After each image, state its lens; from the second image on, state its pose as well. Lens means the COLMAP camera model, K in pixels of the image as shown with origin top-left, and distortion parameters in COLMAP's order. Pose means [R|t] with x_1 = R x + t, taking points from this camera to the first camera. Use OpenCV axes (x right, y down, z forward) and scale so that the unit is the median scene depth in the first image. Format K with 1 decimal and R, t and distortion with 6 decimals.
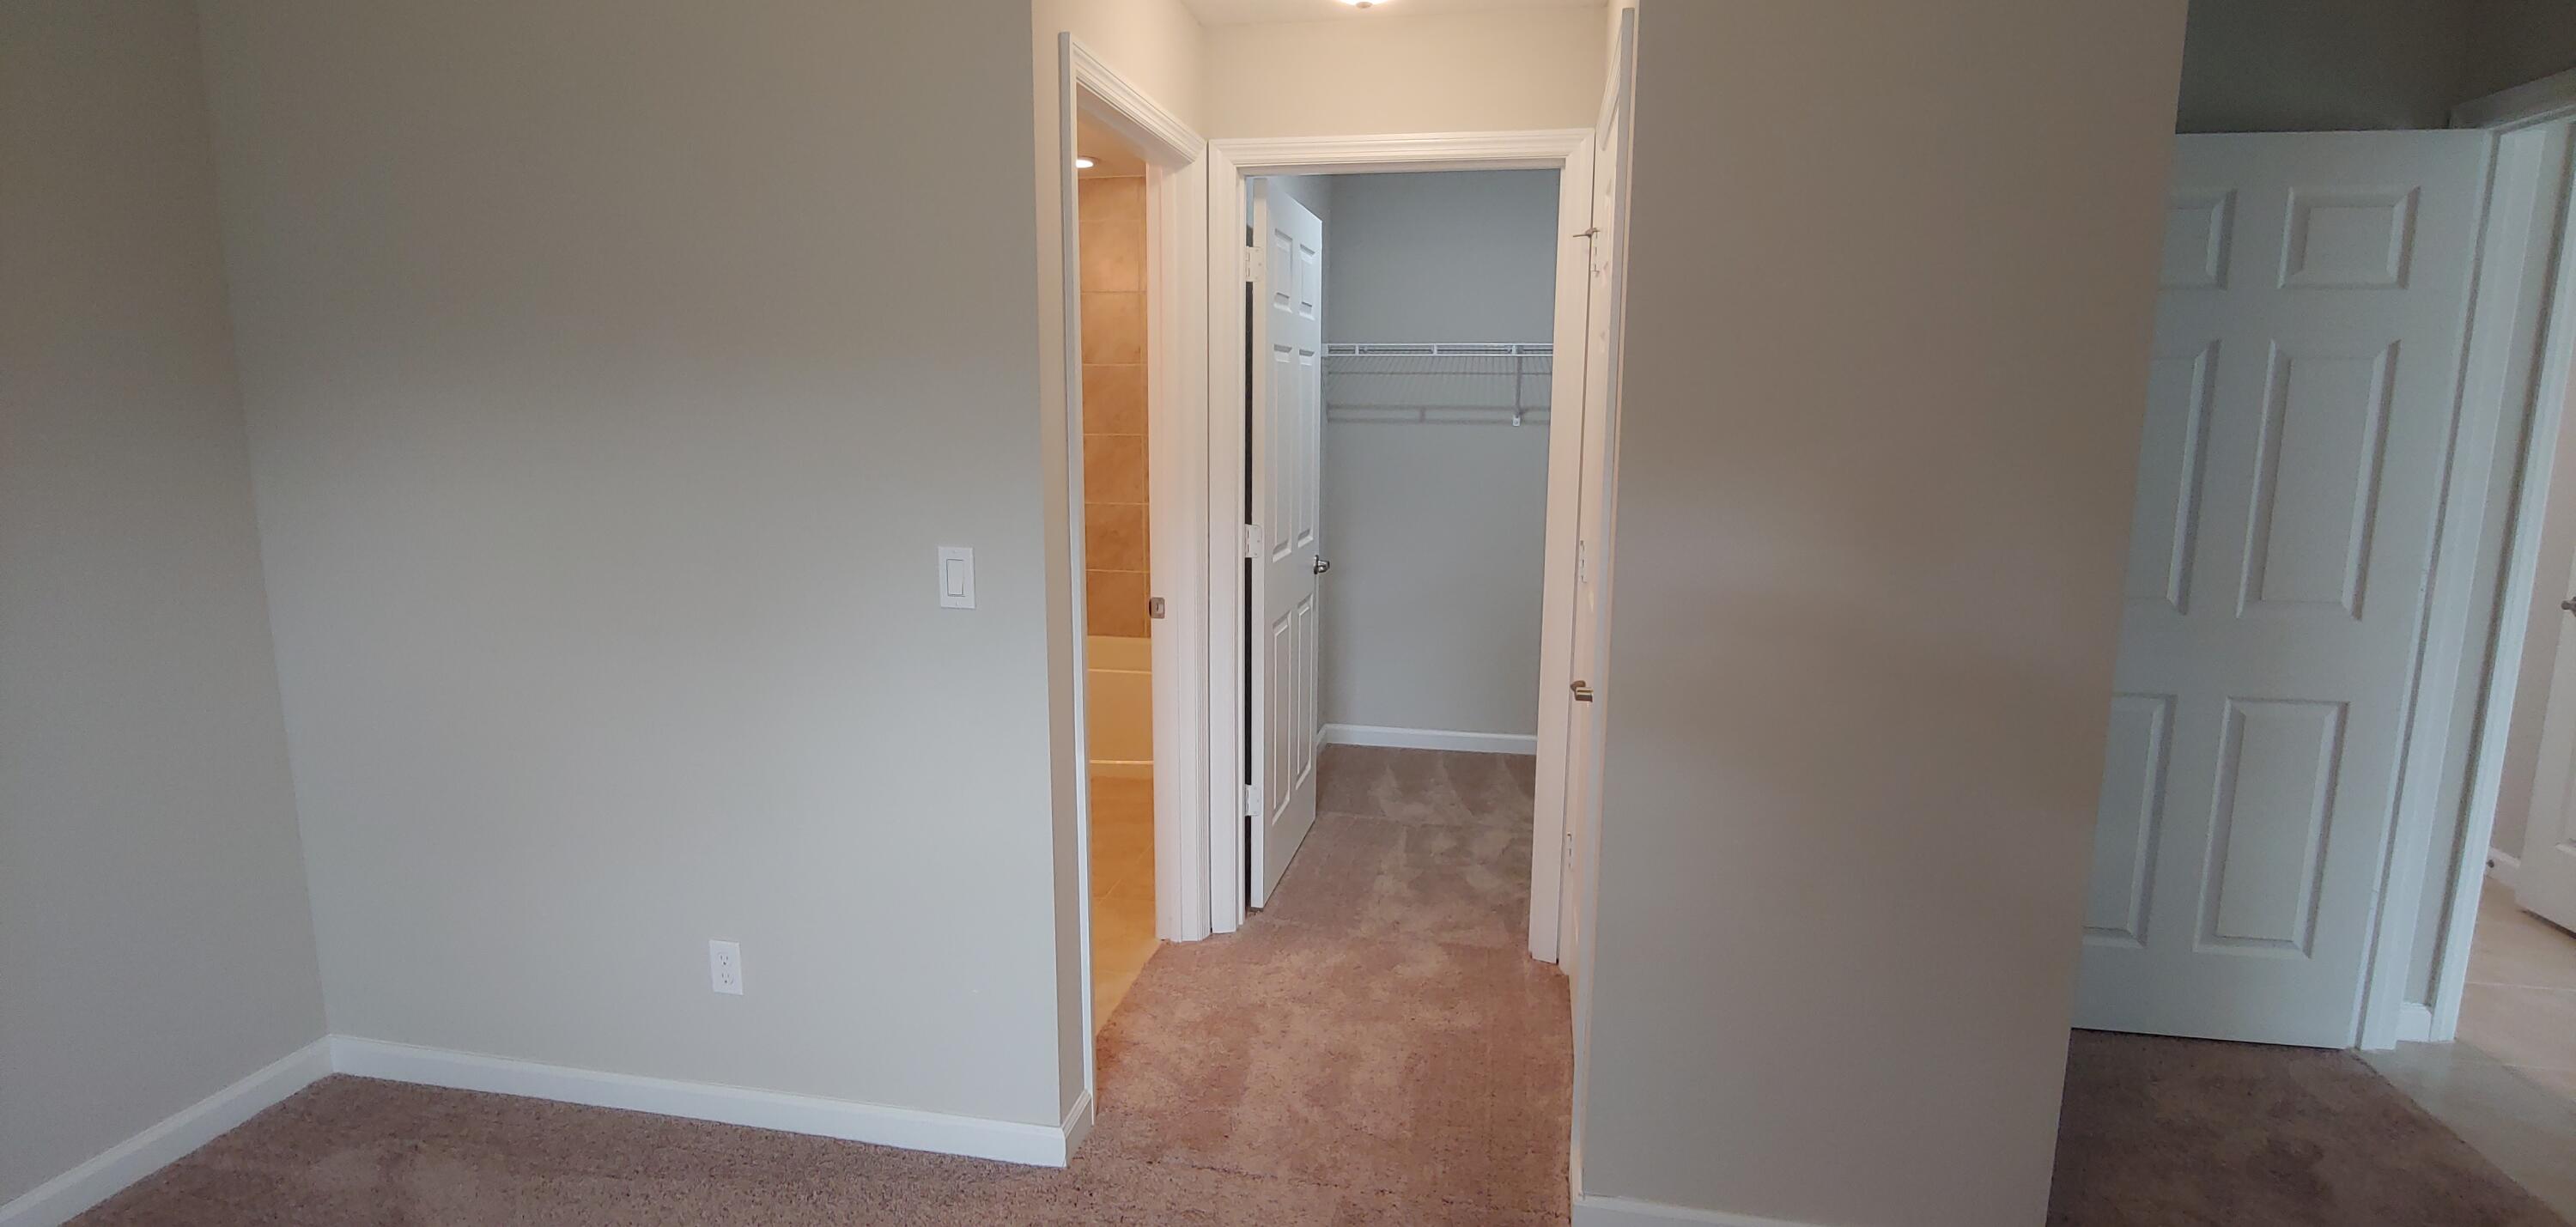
lens RADIAL K [[1238.4, 0, 1292.5], [0, 1238.4, 612.0], [0, 0, 1]] dist [-0.016681, -0.000126]
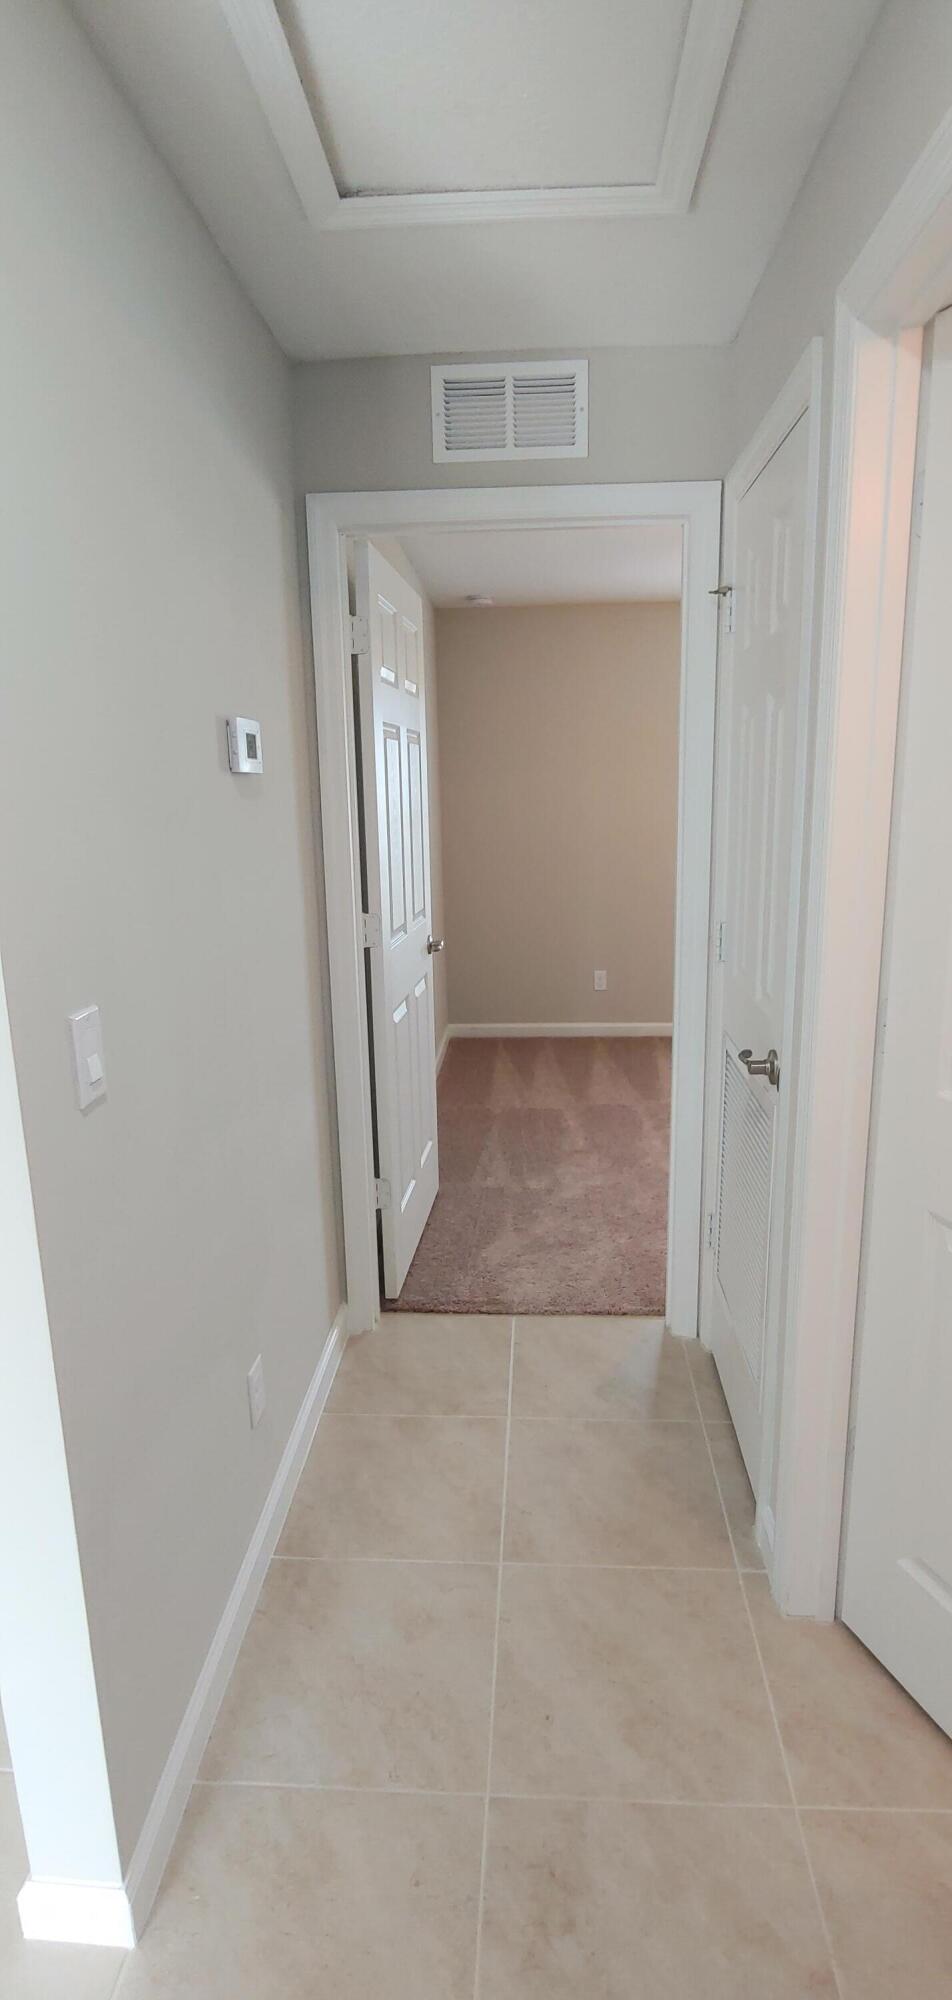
lens RADIAL K [[961.5, 0, 475.1], [0, 961.5, 995.6], [0, 0, 1]] dist [-0.016681, -0.000126]
pose [[0.992626, -0.049247, 0.110767, -0.036784], [0.043729, 0.997705, 0.051702, -0.038543], [-0.113059, -0.046477, 0.992501, 0.243522]]
